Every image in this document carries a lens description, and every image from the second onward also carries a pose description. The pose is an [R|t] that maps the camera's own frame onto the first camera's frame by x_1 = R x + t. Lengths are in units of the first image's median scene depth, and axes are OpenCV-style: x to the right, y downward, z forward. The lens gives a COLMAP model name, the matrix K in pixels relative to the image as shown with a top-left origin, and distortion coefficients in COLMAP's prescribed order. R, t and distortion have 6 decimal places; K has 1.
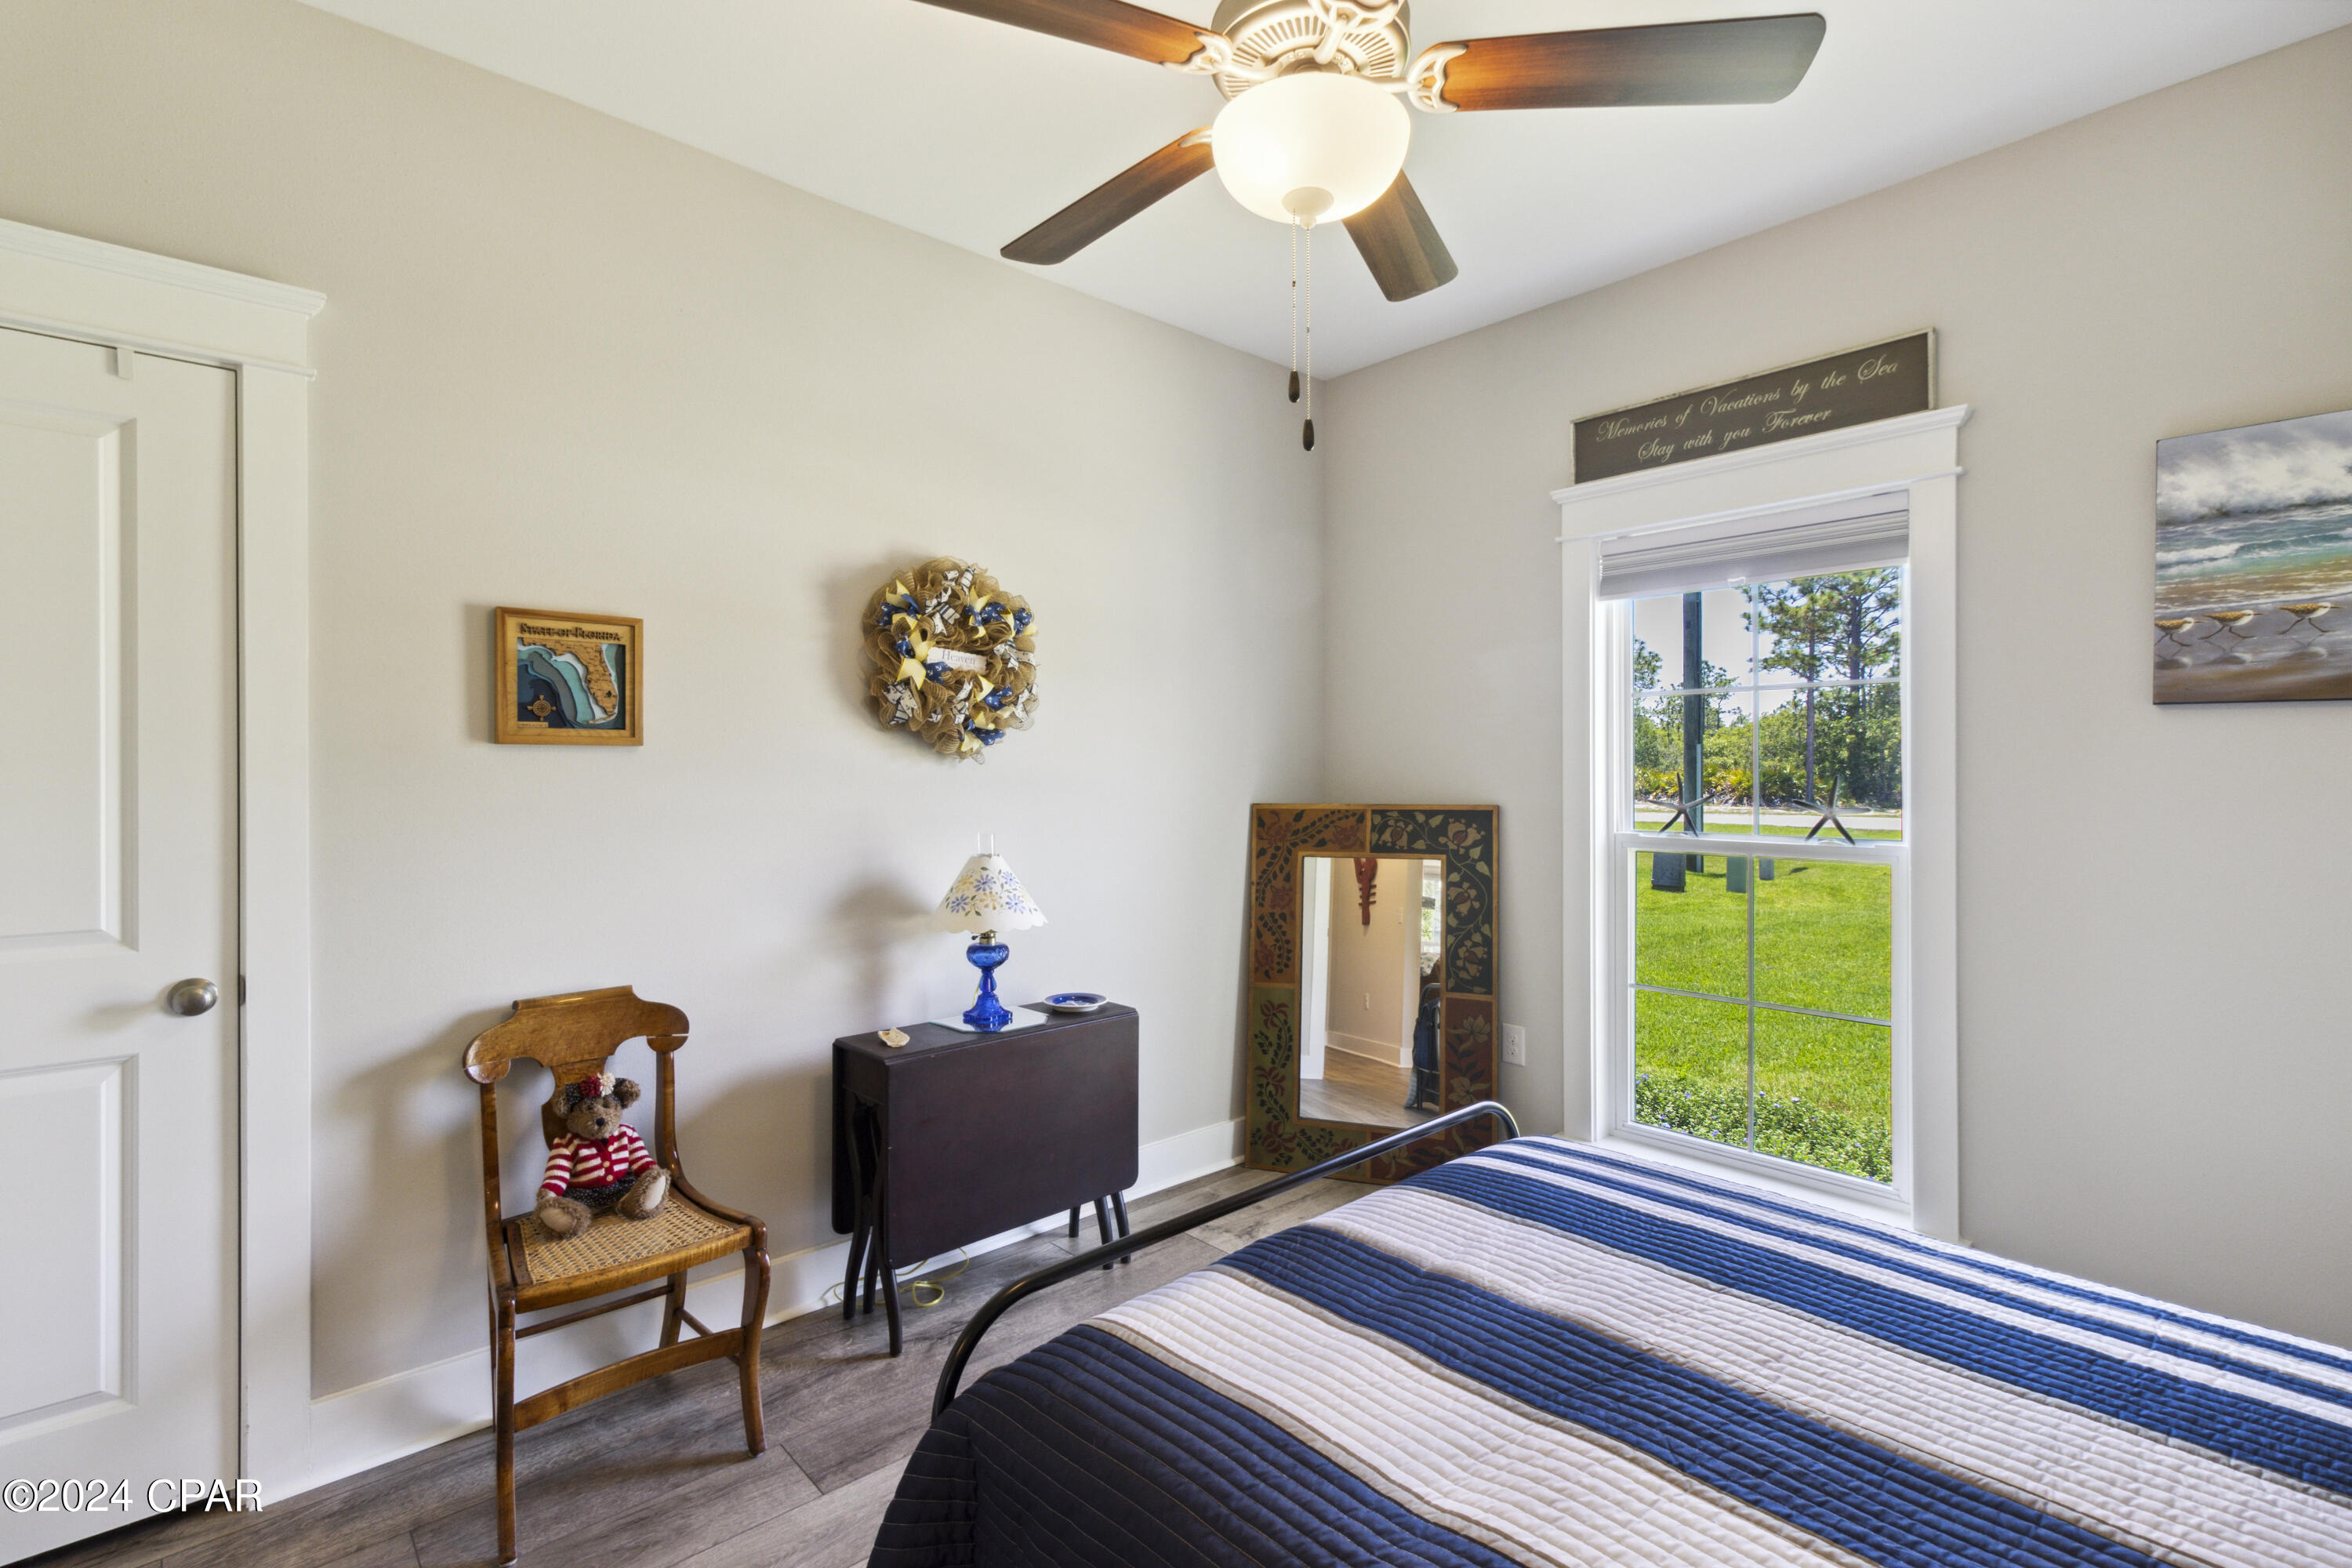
lens RADIAL K [[1085.8, 0, 1178.7], [0, 1085.8, 794.5], [0, 0, 1]] dist [-0.000439, 0.000079]
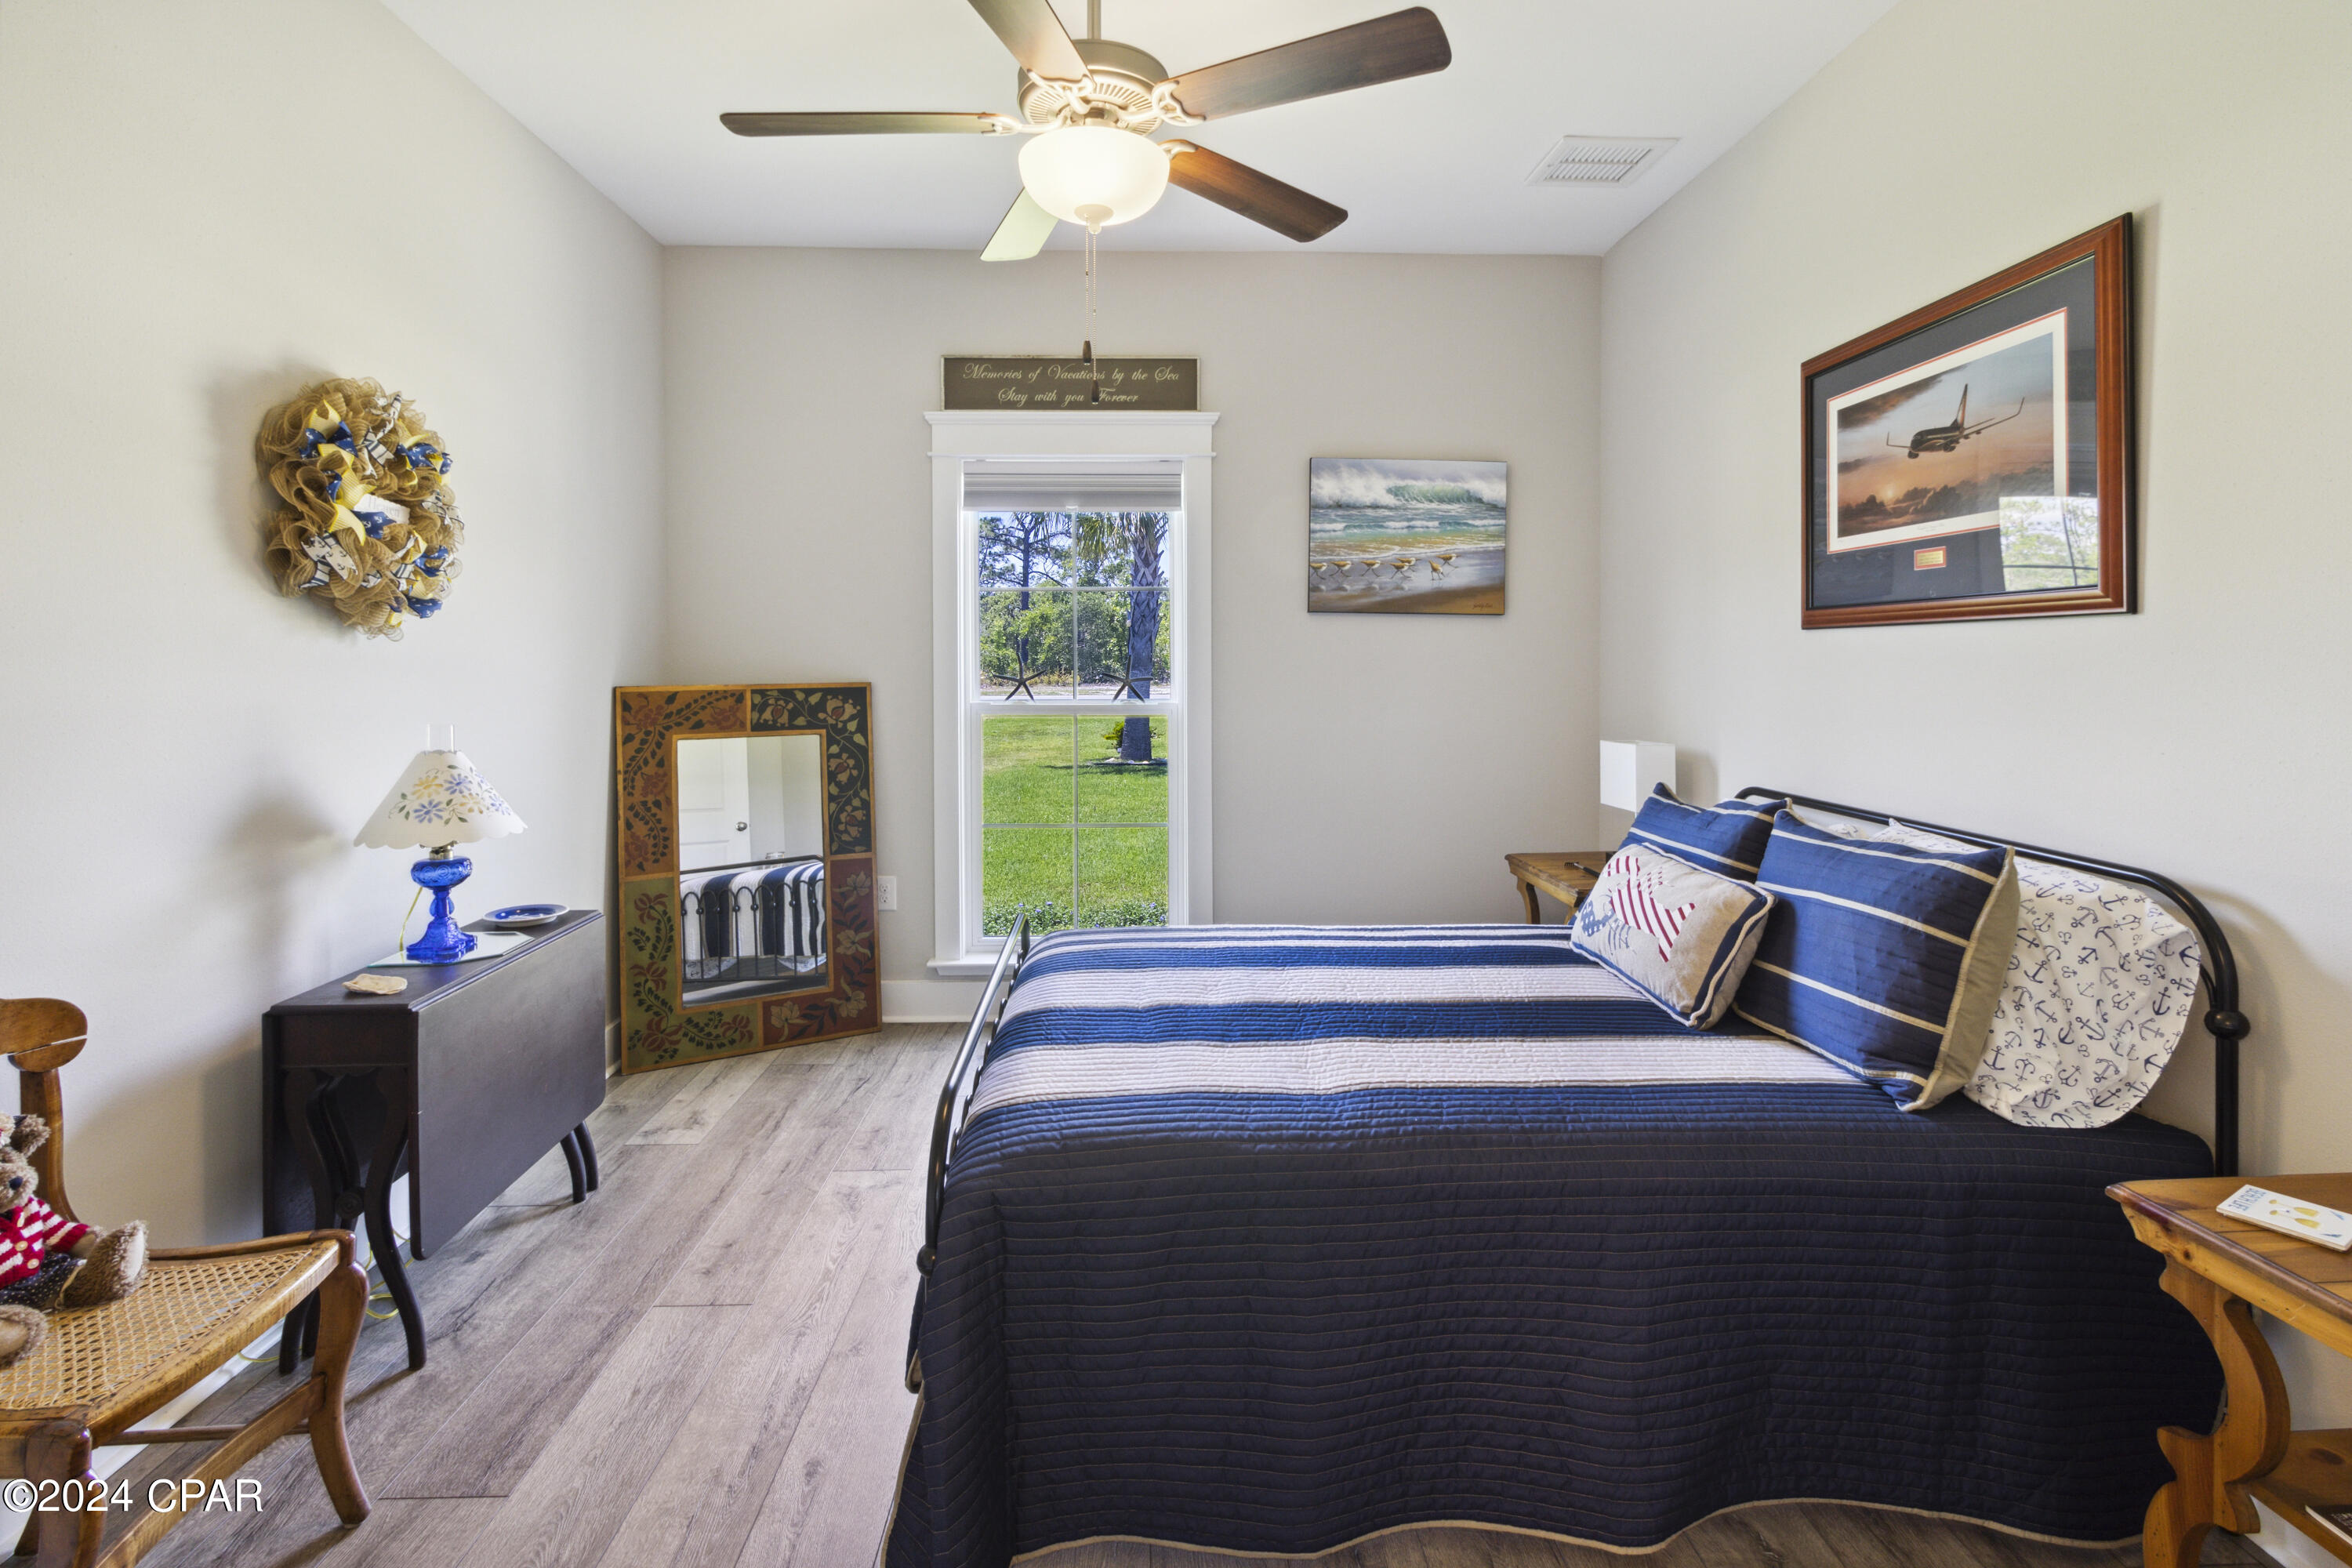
lens RADIAL K [[1100.6, 0, 1178.1], [0, 1100.6, 705.7], [0, 0, 1]] dist [0.002604, -0.000941]
pose [[0.645742, -0.035538, 0.762729, -0.442390], [0.017582, 0.999344, 0.031677, 0.004250], [-0.763354, -0.007045, 0.645943, 0.029606]]
